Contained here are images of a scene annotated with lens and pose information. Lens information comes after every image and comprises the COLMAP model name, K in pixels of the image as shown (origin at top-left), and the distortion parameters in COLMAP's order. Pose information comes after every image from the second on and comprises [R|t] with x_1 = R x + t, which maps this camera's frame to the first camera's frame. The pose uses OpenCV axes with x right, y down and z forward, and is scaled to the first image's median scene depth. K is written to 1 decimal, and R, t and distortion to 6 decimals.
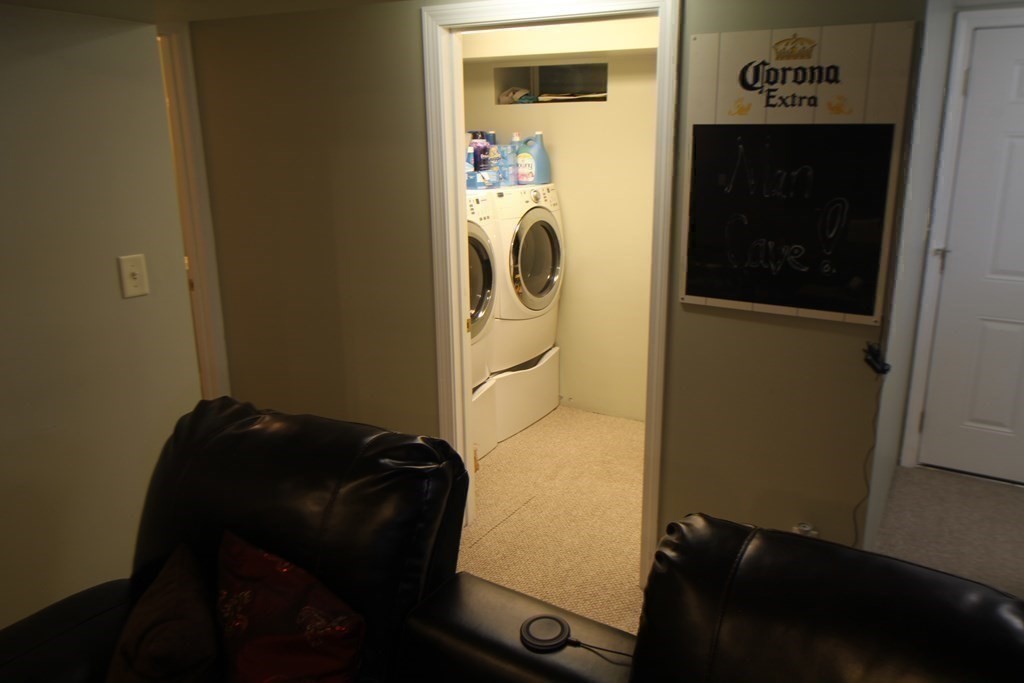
lens RADIAL K [[762.6, 0, 558.8], [0, 762.6, 334.2], [0, 0, 1]] dist [0.006795, -0.000620]
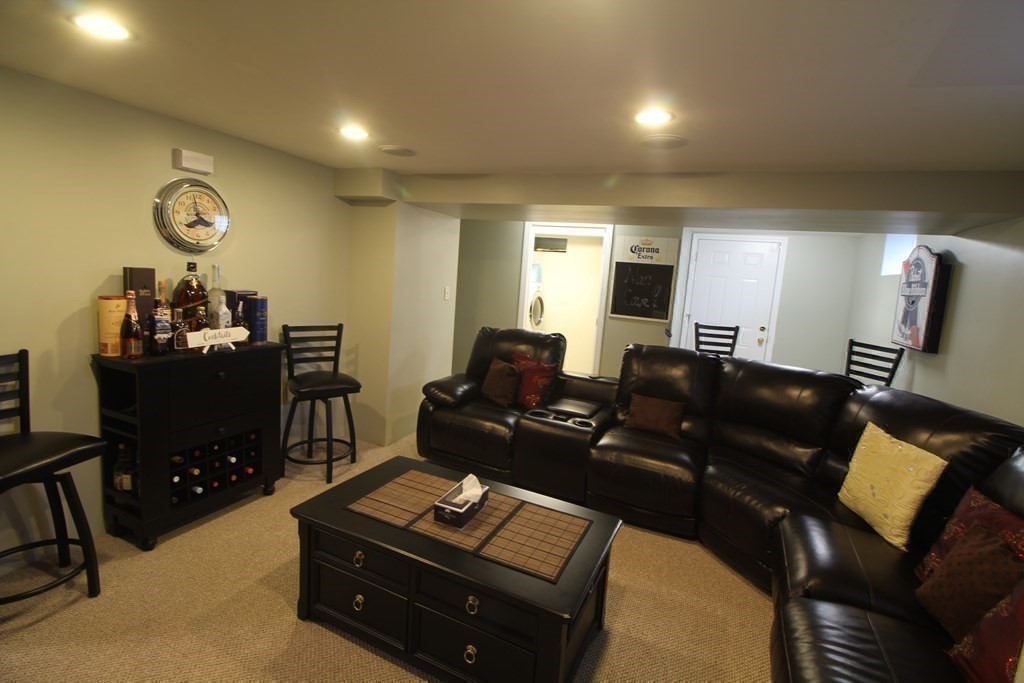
lens RADIAL K [[495.4, 0, 516.3], [0, 495.4, 336.4], [0, 0, 1]] dist [0.000308, -0.000176]
pose [[0.991568, 0.062362, 0.113596, -0.503772], [-0.047331, 0.990316, -0.130515, 0.368493], [-0.120635, 0.124038, 0.984917, -1.087144]]
